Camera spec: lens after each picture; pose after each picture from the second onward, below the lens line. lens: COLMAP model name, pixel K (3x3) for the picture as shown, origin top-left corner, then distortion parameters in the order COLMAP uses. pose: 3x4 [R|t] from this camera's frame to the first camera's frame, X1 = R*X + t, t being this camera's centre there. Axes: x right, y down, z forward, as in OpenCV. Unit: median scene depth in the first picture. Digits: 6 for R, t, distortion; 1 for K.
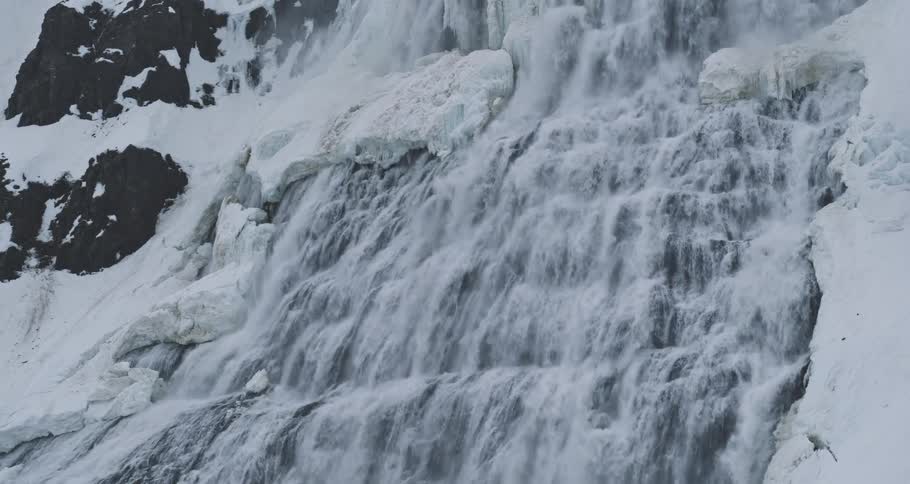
lens RADIAL K [[1888.7, 0, 455.0], [0, 1888.7, 242.0], [0, 0, 1]] dist [0.006537, -0.262615]
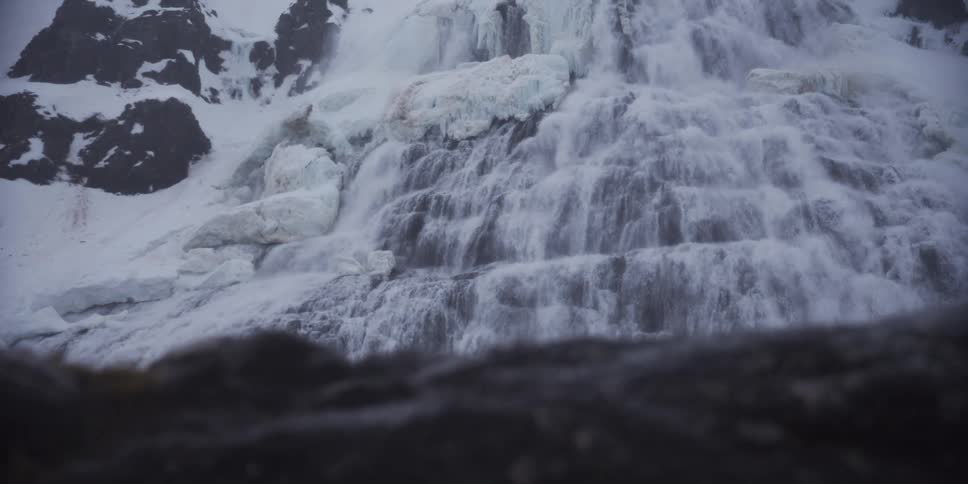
lens RADIAL K [[1084.6, 0, 479.6], [0, 1084.6, 240.5], [0, 0, 1]] dist [0.078727, 0.023742]
pose [[0.912879, 0.174814, 0.368907, -0.230072], [-0.086860, 0.966156, -0.242895, 0.167377], [-0.398883, 0.189691, 0.897168, 0.383173]]
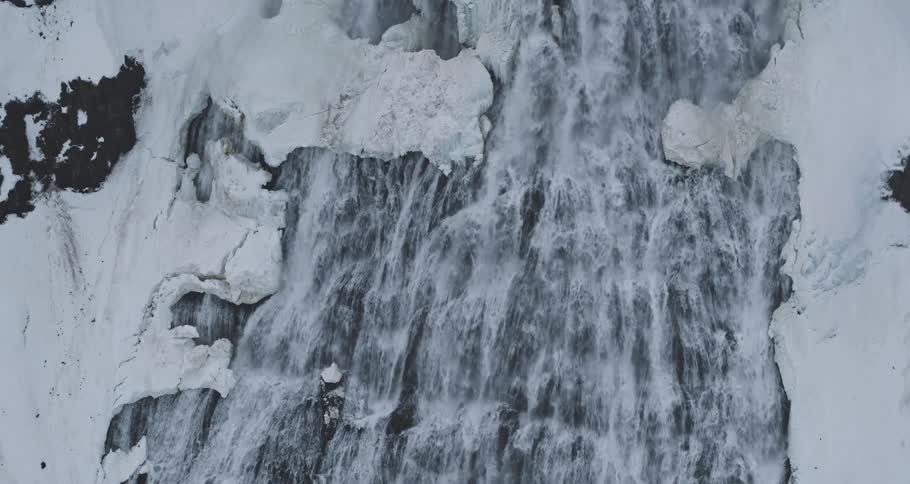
lens RADIAL K [[1888.7, 0, 455.0], [0, 1888.7, 242.0], [0, 0, 1]] dist [0.006537, -0.262615]
pose [[0.932138, -0.229579, 0.280022, -0.313450], [-0.053099, 0.678298, 0.732866, -0.808467], [-0.358189, -0.698001, 0.620077, 0.180600]]
